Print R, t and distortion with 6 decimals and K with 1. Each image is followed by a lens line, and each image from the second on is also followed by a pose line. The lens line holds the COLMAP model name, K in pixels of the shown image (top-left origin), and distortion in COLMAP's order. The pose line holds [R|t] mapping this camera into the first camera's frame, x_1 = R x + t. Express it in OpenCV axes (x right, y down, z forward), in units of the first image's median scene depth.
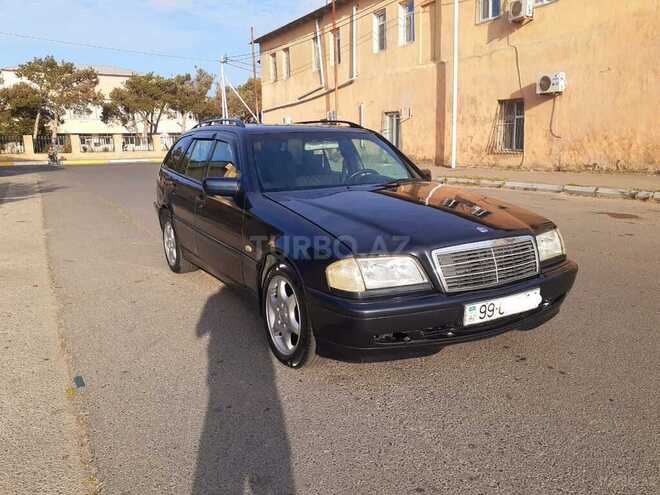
lens RADIAL K [[525.9, 0, 336.2], [0, 525.9, 245.6], [0, 0, 1]] dist [0.014809, -0.035140]
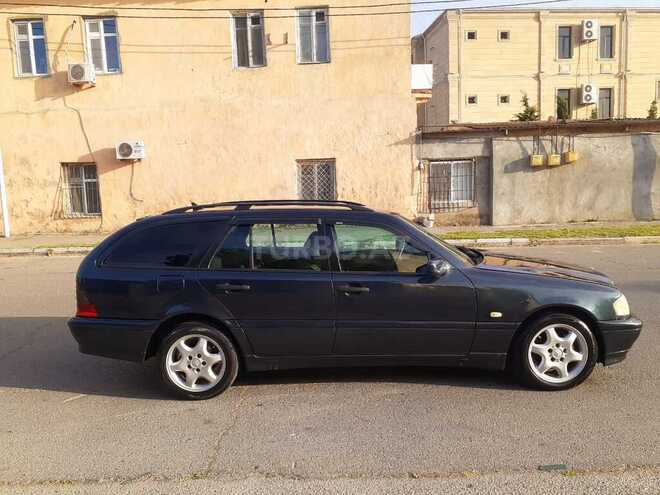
lens RADIAL K [[525.9, 0, 336.2], [0, 525.9, 245.6], [0, 0, 1]] dist [0.014809, -0.035140]
pose [[0.510431, -0.087348, 0.855471, -0.254112], [0.177188, 0.984163, -0.005234, -0.038622], [-0.841466, 0.154251, 0.517824, 0.126082]]
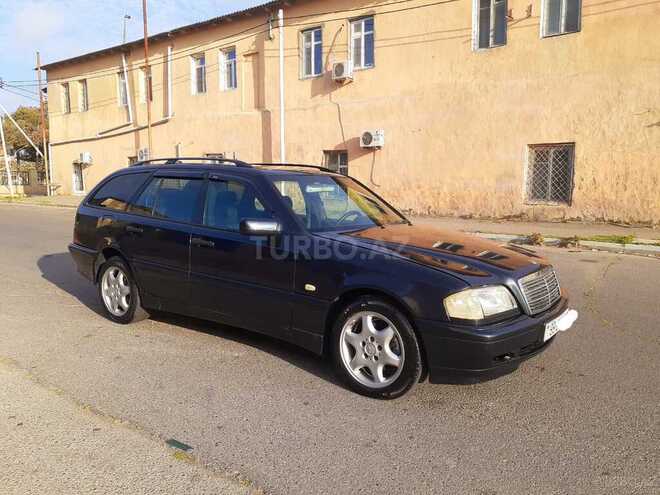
lens RADIAL K [[523.6, 0, 335.3], [0, 523.6, 245.7], [0, 0, 1]] dist [0.036160, -0.075201]
pose [[0.920046, -0.012409, 0.391615, -0.097126], [0.043159, 0.996626, -0.069815, -0.000611], [-0.389427, 0.081134, 0.917477, 0.009422]]
